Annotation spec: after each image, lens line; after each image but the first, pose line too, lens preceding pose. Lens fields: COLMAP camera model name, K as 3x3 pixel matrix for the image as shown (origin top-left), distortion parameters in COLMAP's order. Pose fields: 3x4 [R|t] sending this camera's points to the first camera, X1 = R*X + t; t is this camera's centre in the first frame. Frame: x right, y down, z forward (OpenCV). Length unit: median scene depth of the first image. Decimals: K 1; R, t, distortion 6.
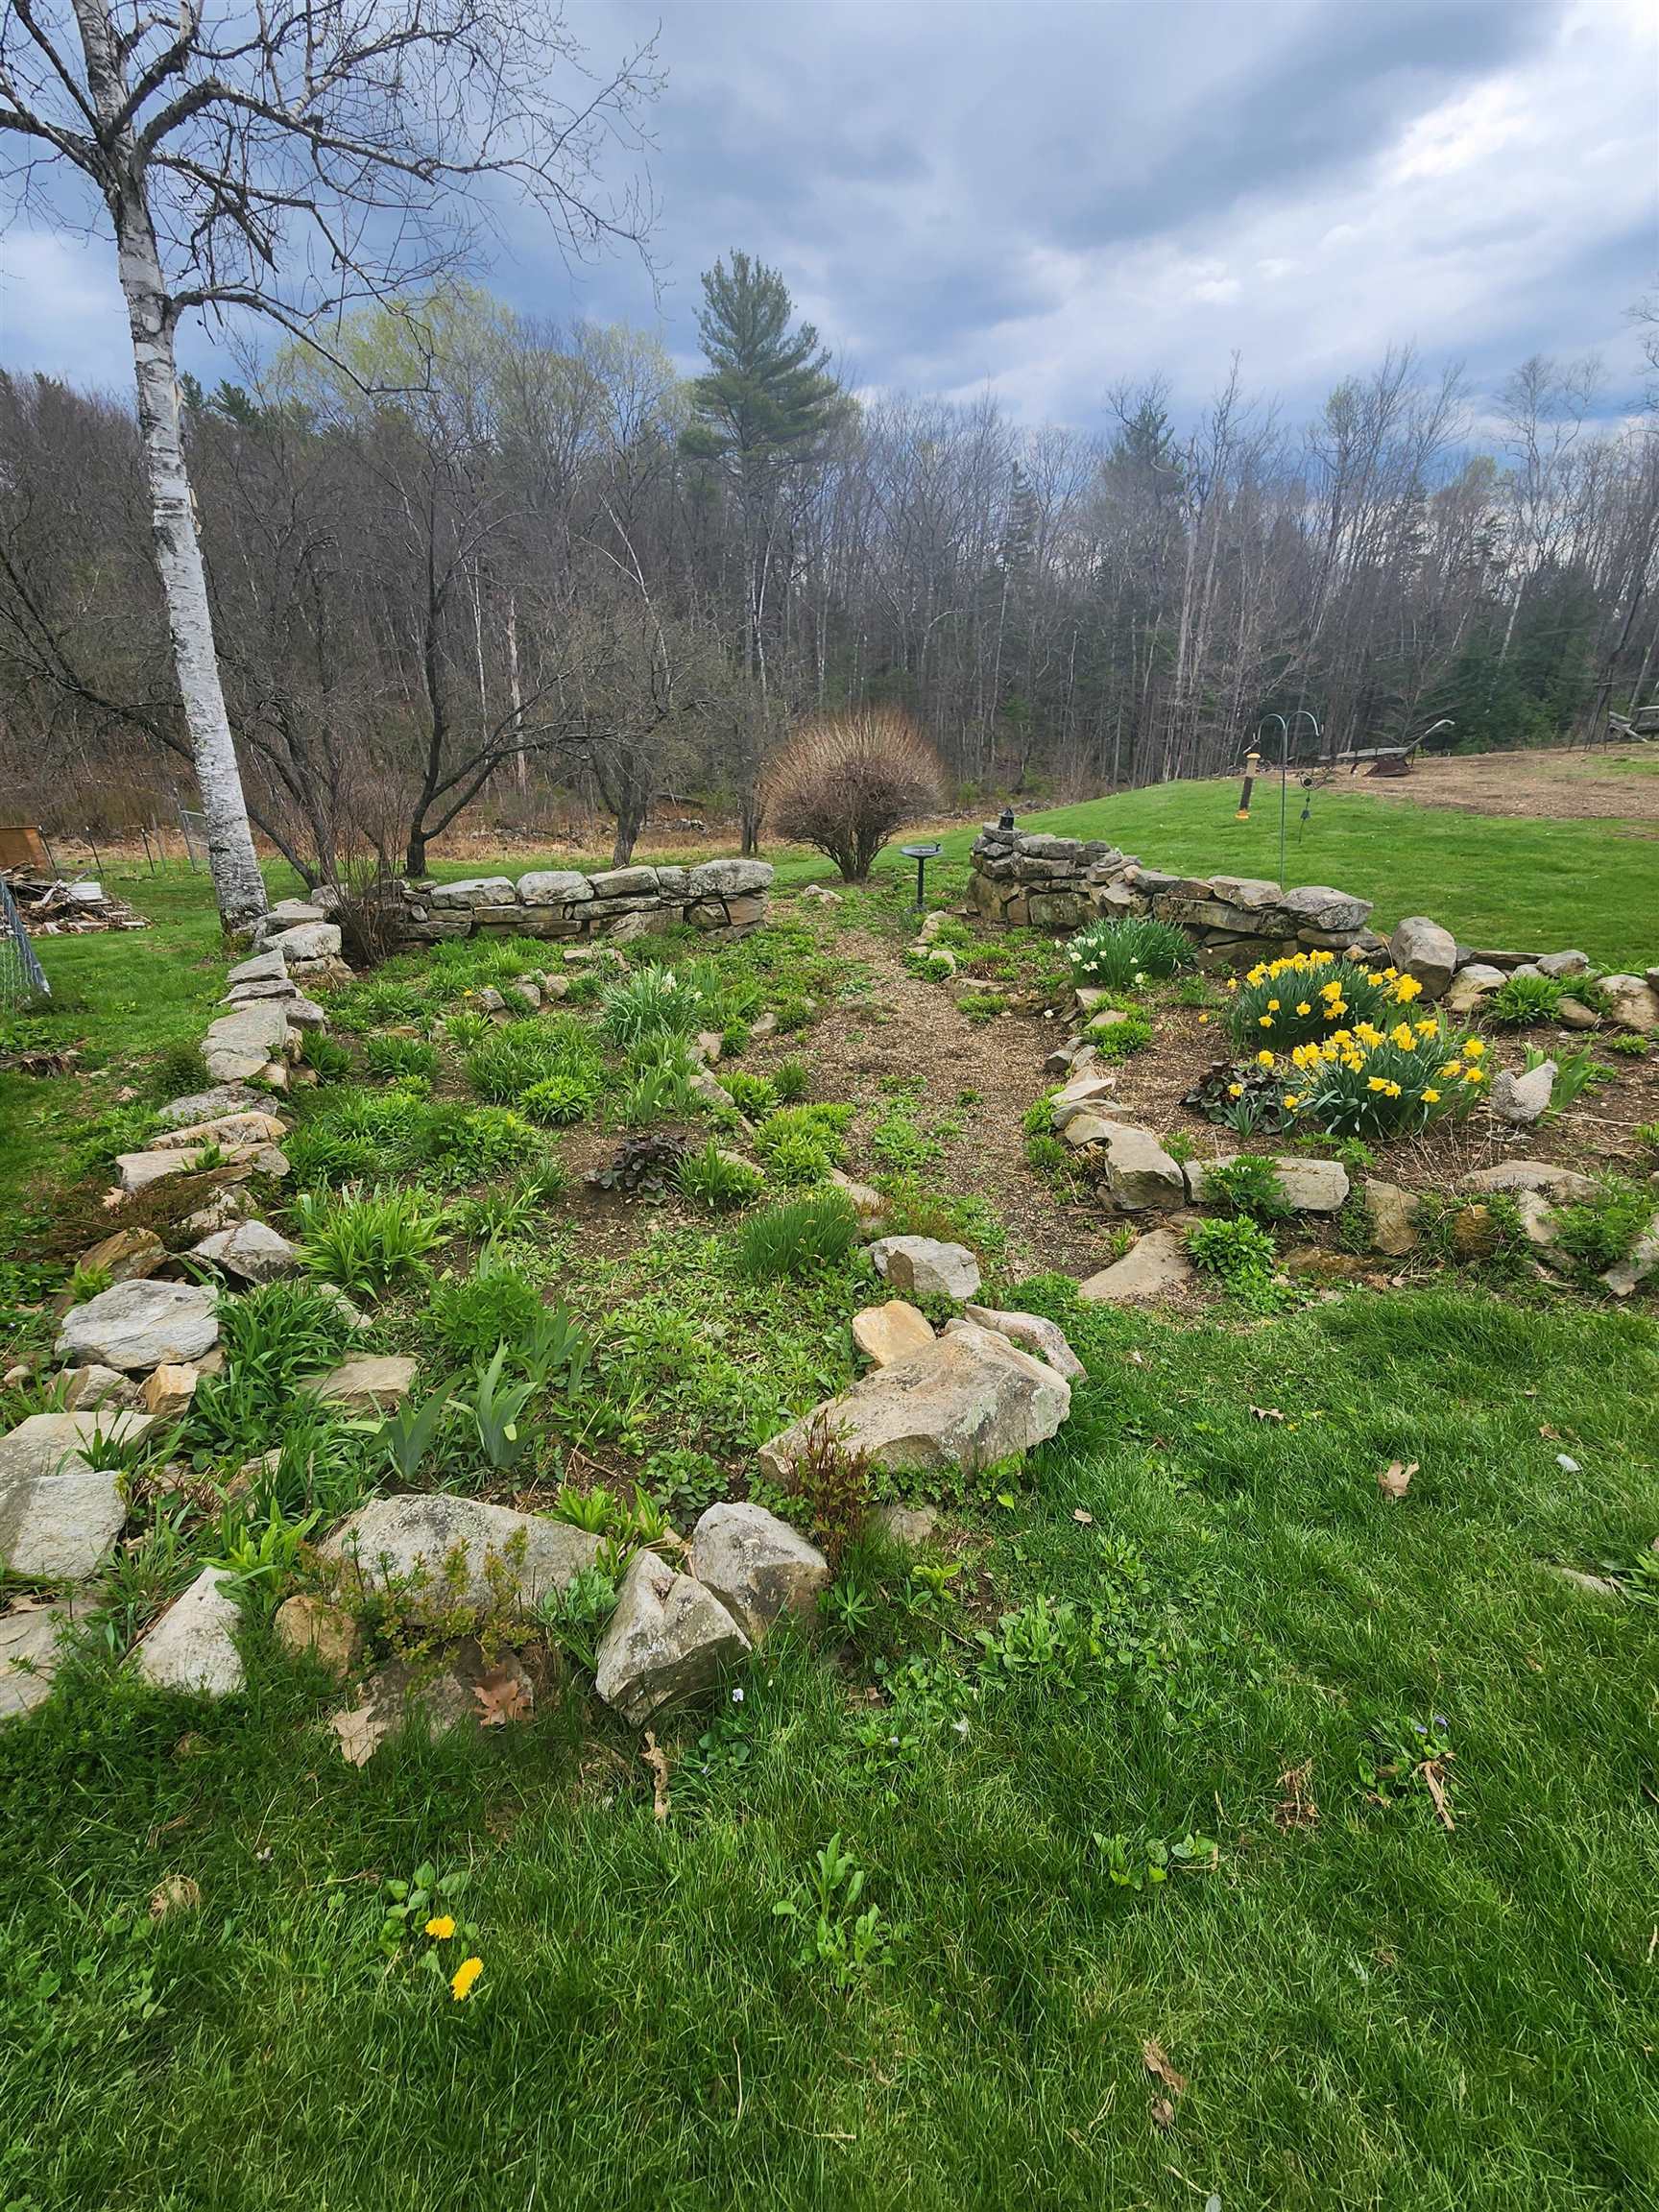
lens RADIAL K [[905.5, 0, 828.7], [0, 905.5, 1106.3], [0, 0, 1]] dist [-0.000132, -0.001266]
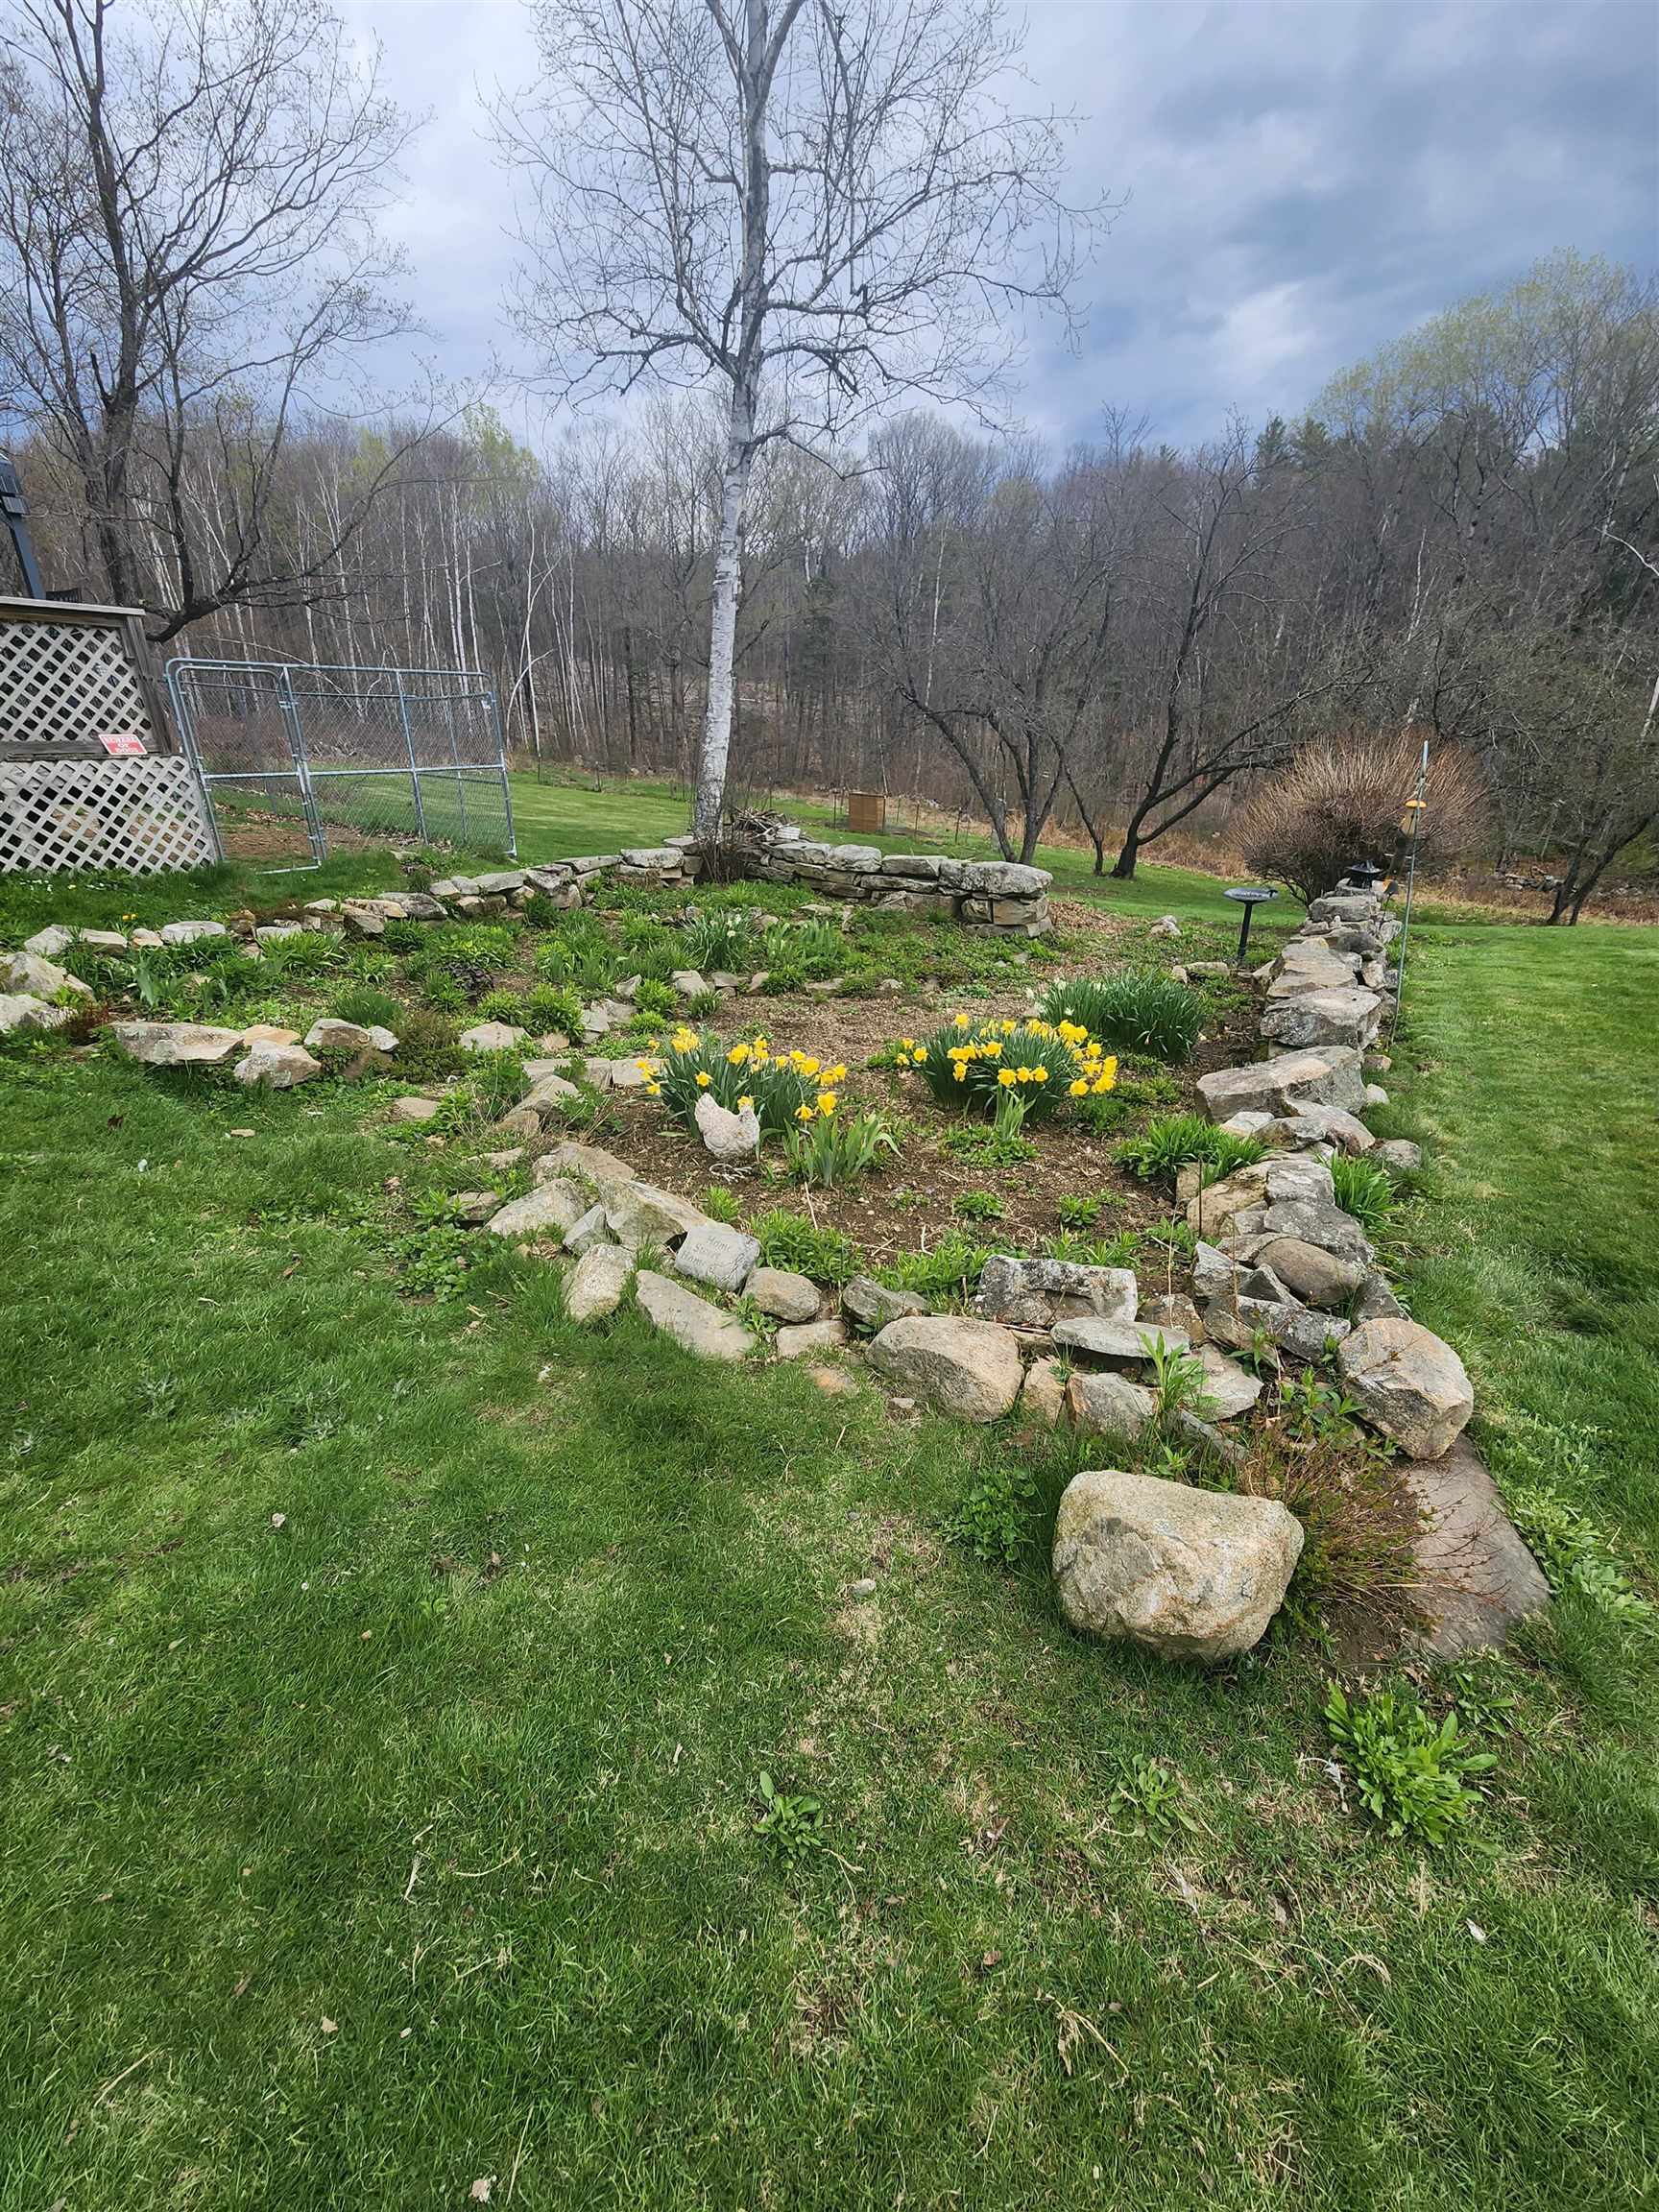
lens RADIAL K [[905.5, 0, 828.1], [0, 905.5, 1105.7], [0, 0, 1]] dist [-0.000132, -0.001266]
pose [[0.588118, 0.344884, -0.731555, 0.649368], [-0.358471, 0.921979, 0.146472, -0.092269], [0.724994, 0.176098, 0.665863, 0.198061]]
